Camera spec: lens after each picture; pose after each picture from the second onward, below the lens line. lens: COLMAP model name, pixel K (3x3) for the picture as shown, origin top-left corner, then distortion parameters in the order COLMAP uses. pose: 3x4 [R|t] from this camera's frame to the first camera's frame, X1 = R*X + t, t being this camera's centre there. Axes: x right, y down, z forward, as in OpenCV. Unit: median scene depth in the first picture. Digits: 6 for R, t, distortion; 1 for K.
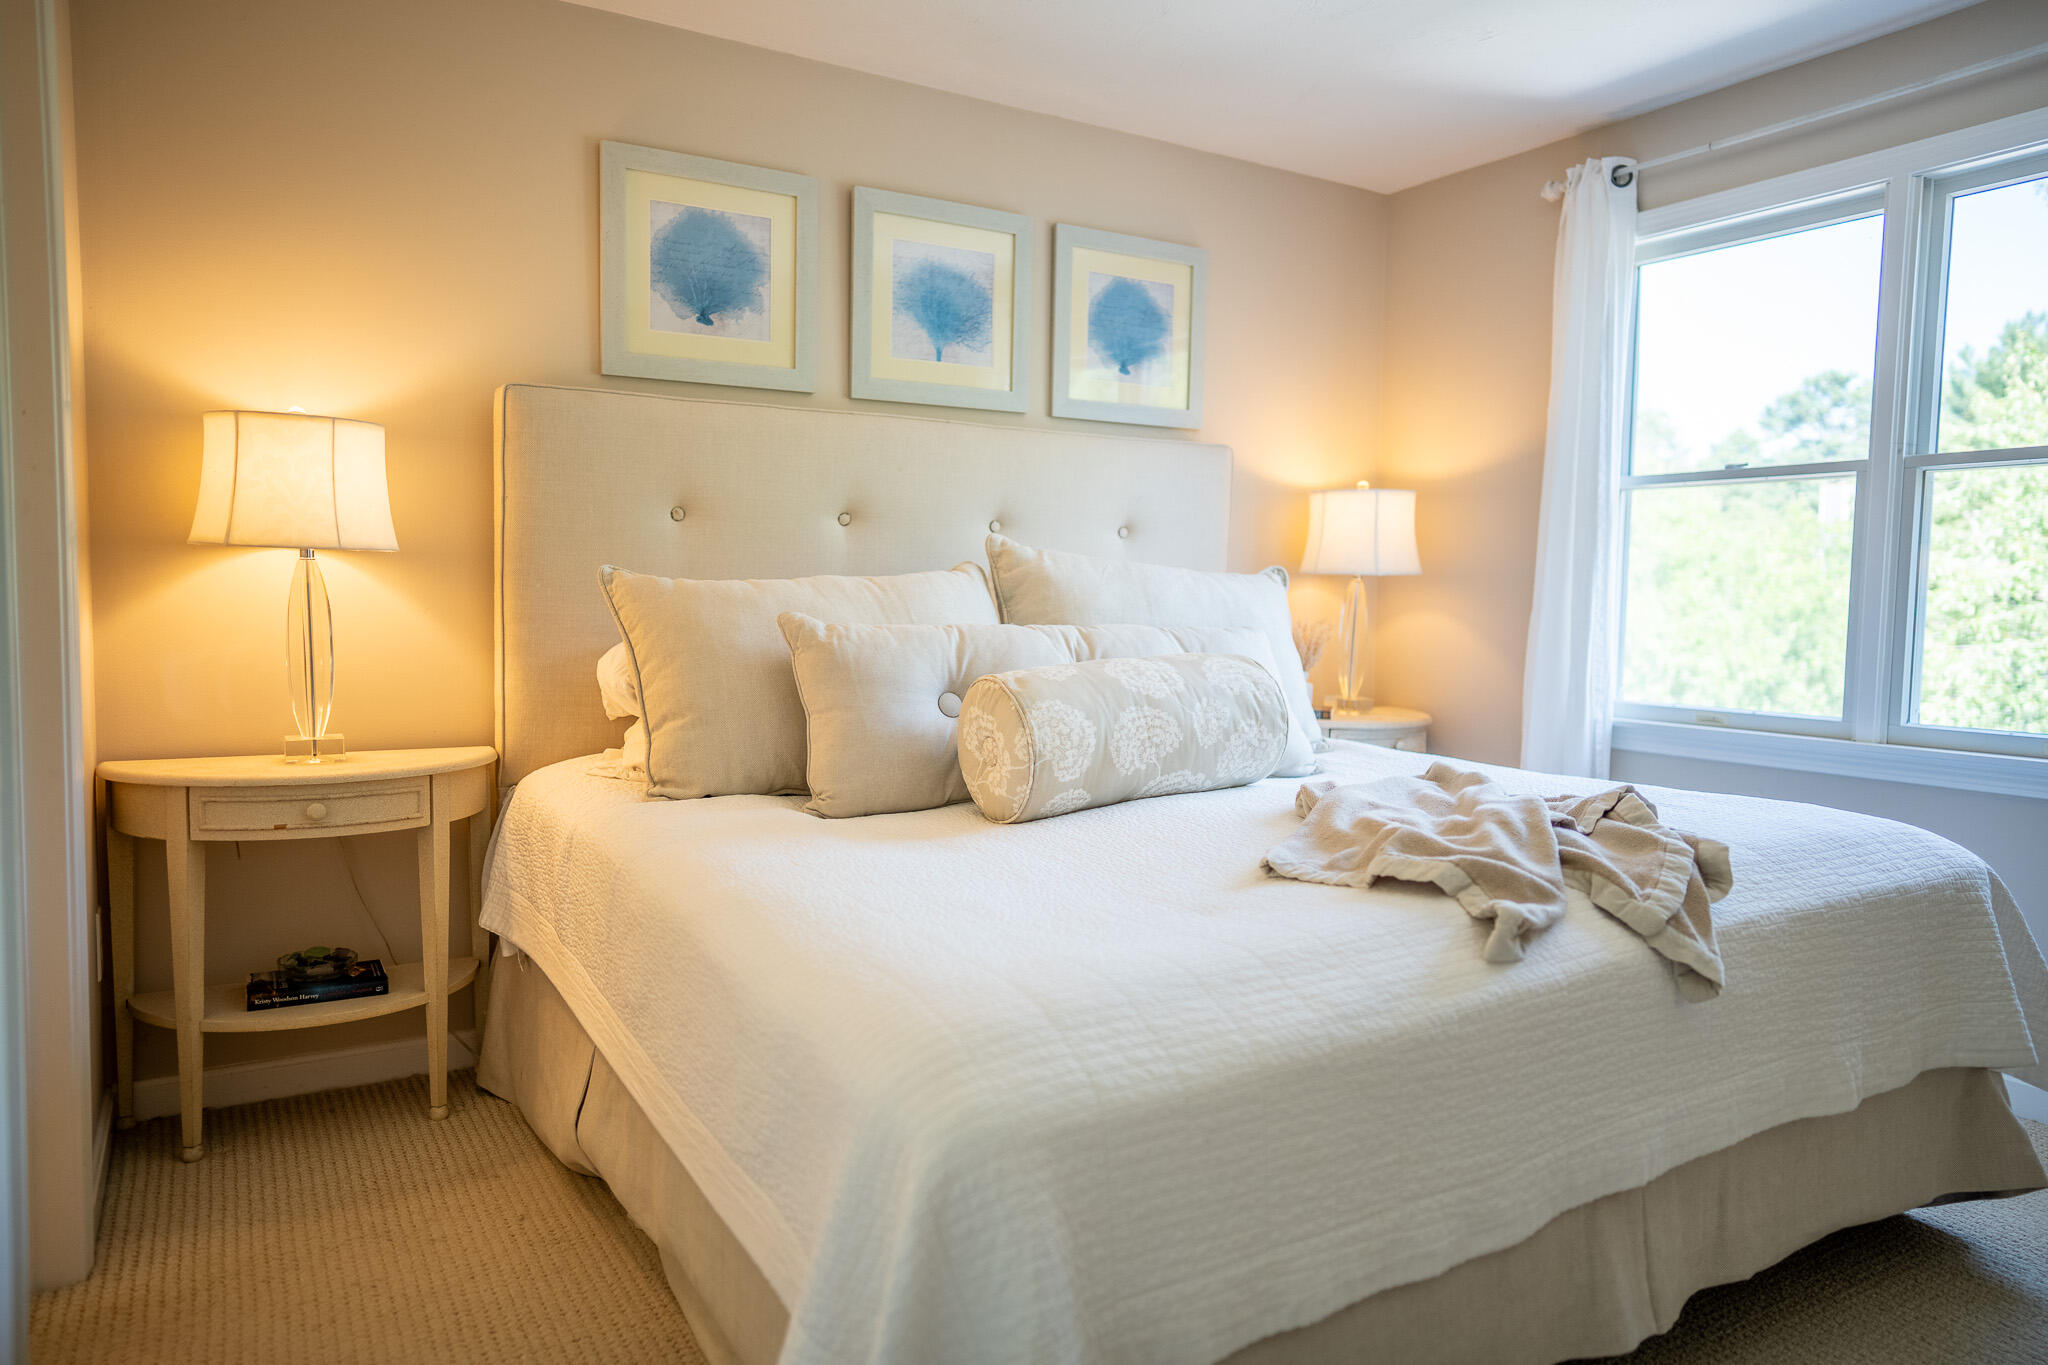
lens RADIAL K [[1341.7, 0, 1024.0], [0, 1341.7, 682.5], [0, 0, 1]] dist [-0.059533, 0.067872]
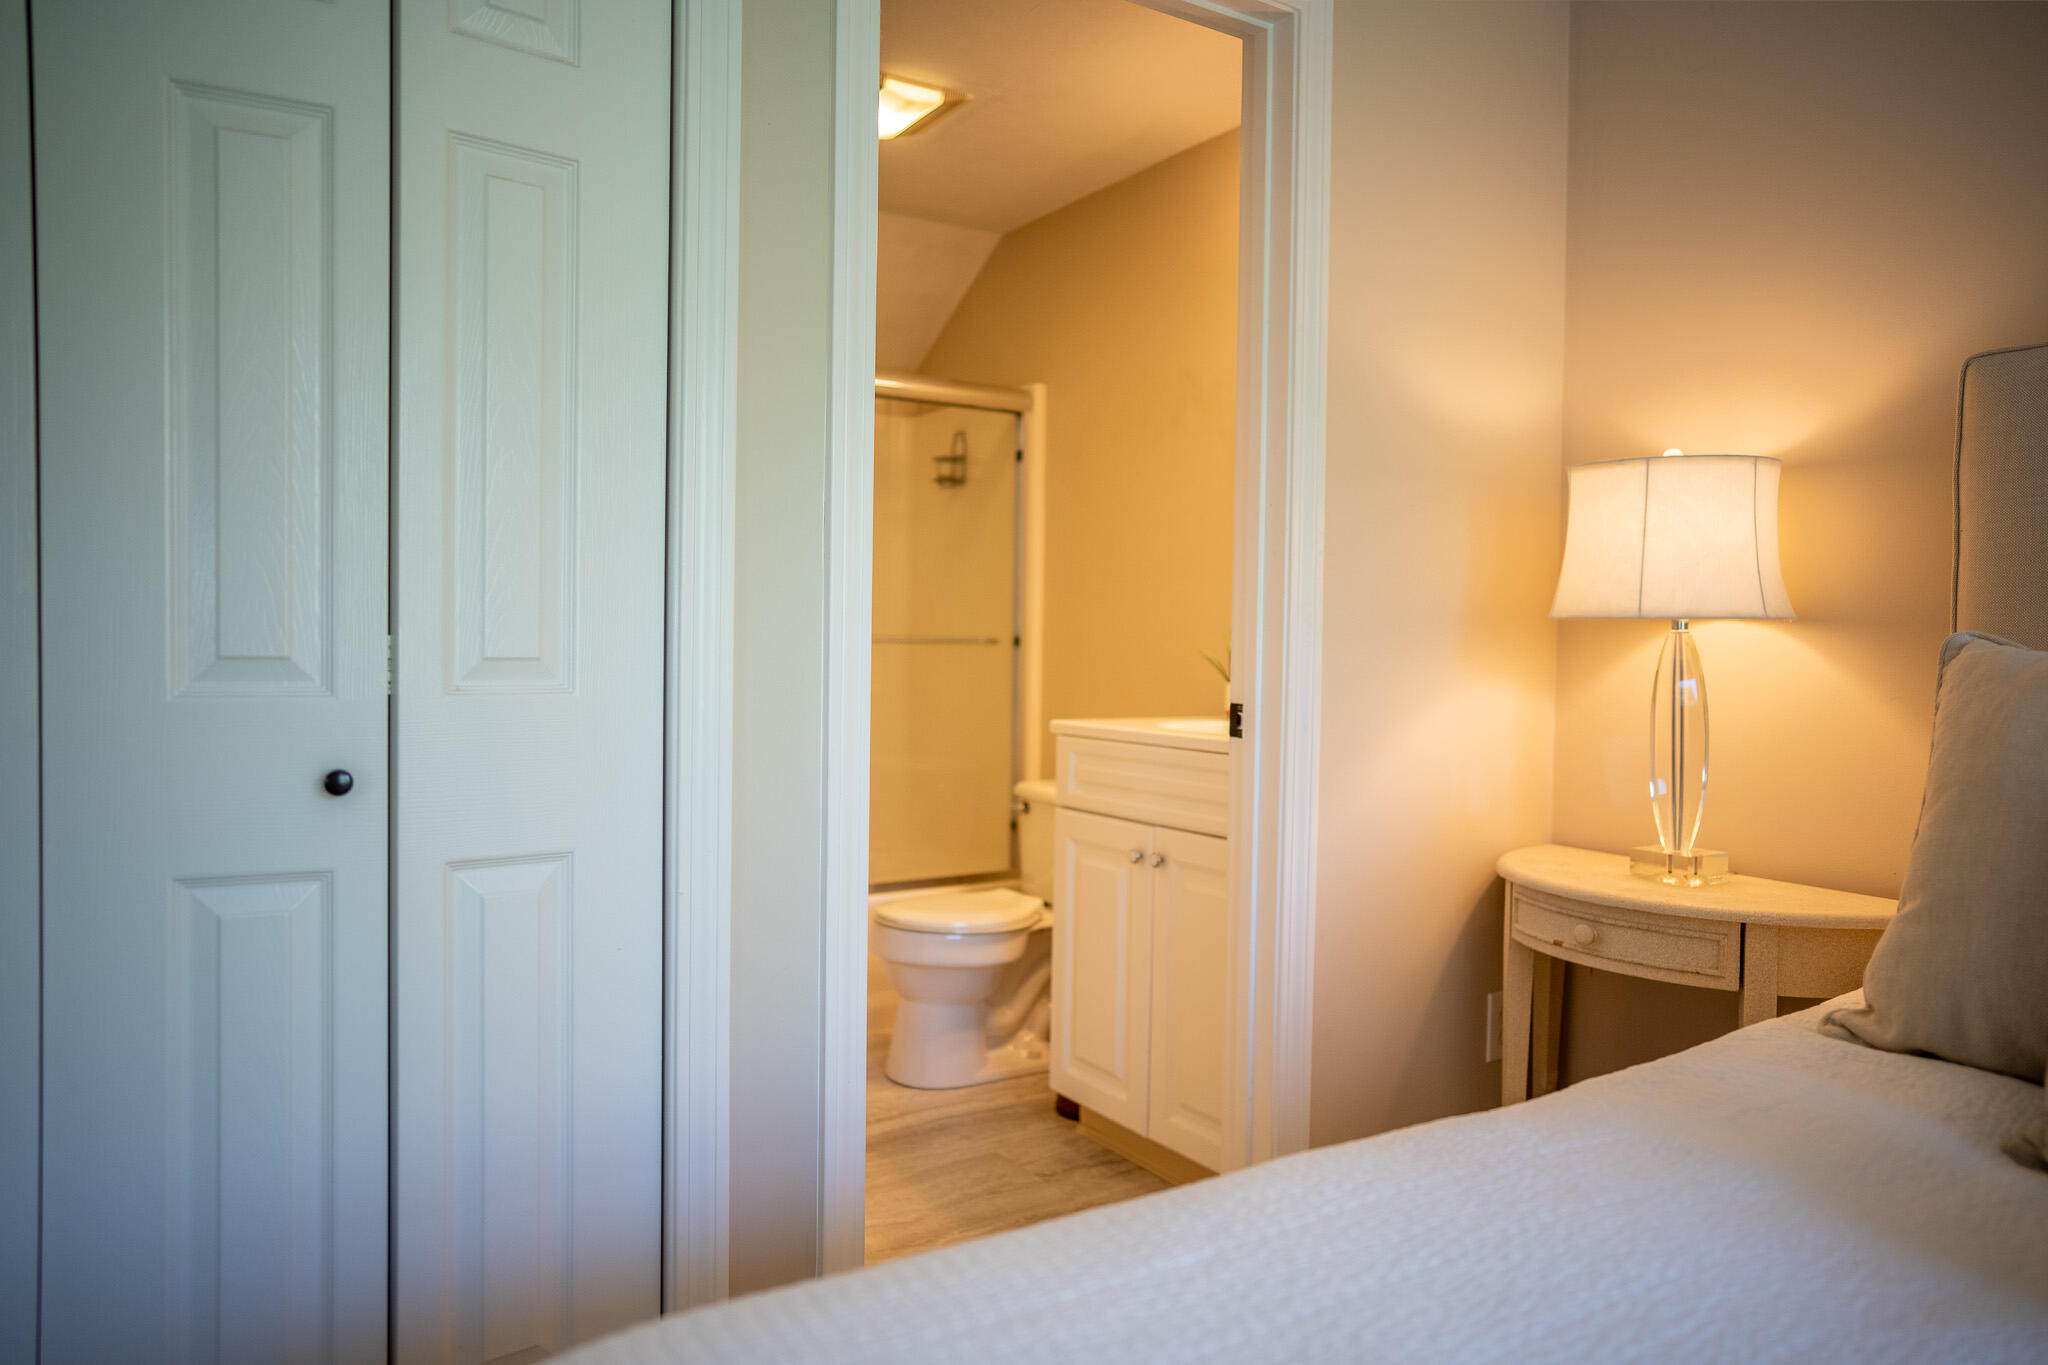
lens RADIAL K [[1341.7, 0, 1024.0], [0, 1341.7, 682.5], [0, 0, 1]] dist [-0.059533, 0.067872]
pose [[0.006210, 0.017938, -0.999820, 0.284038], [-0.082832, 0.996412, 0.017363, -0.043353], [0.996544, 0.082709, 0.007674, 0.583594]]
